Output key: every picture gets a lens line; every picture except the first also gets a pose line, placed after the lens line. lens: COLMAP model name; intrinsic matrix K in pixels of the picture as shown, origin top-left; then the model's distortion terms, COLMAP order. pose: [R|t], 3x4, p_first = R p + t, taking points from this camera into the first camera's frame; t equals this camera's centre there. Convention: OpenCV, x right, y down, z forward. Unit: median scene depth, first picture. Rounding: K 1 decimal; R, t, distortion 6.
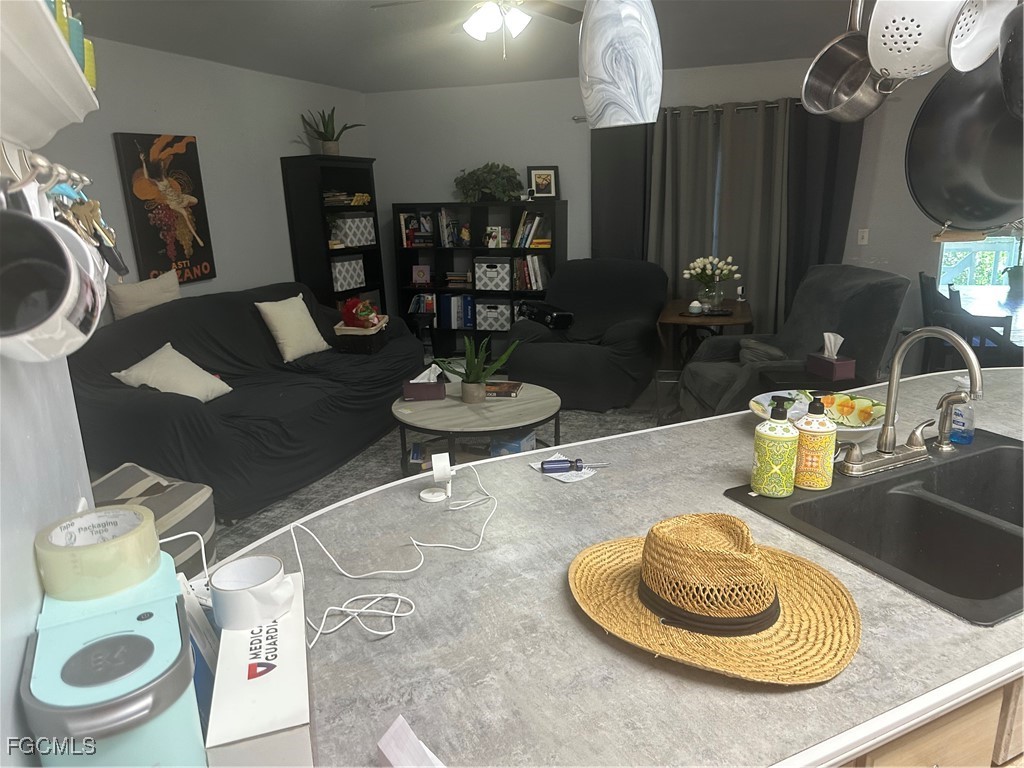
lens RADIAL K [[723.3, 0, 510.7], [0, 723.3, 382.1], [0, 0, 1]] dist [0.033286, -0.035106]
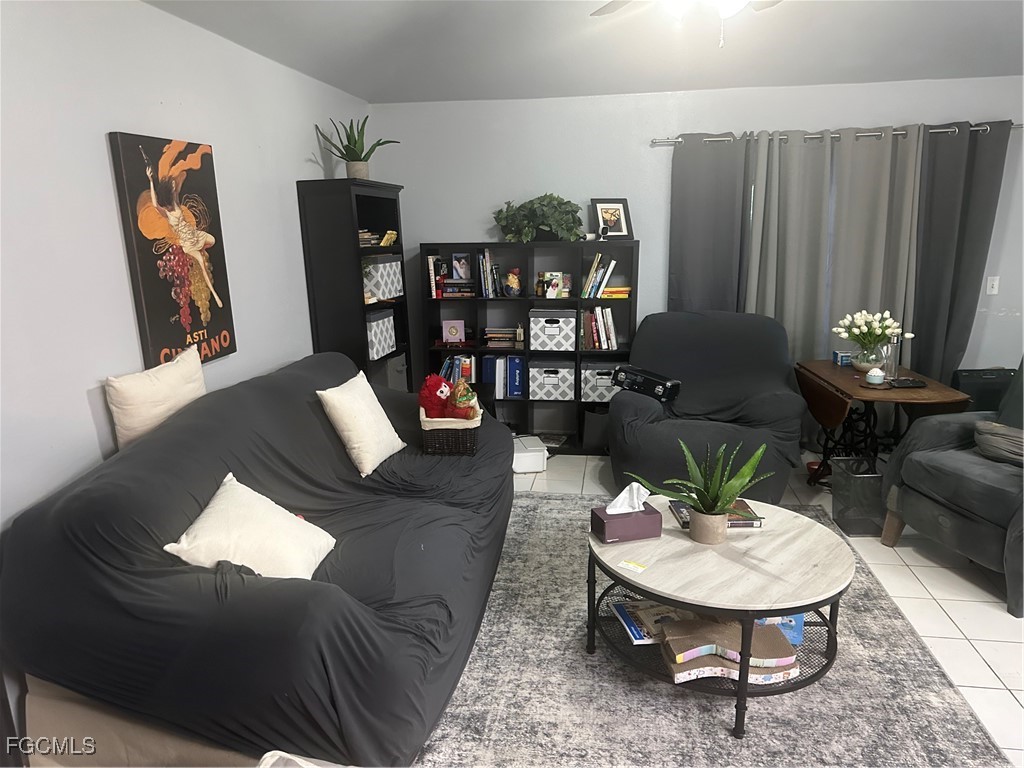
lens RADIAL K [[723.3, 0, 515.7], [0, 723.3, 387.2], [0, 0, 1]] dist [0.033286, -0.035106]
pose [[0.982525, -0.030838, 0.183556, -0.224149], [0.038121, 0.998614, -0.036281, -0.062143], [-0.182183, 0.042645, 0.982340, 0.232901]]
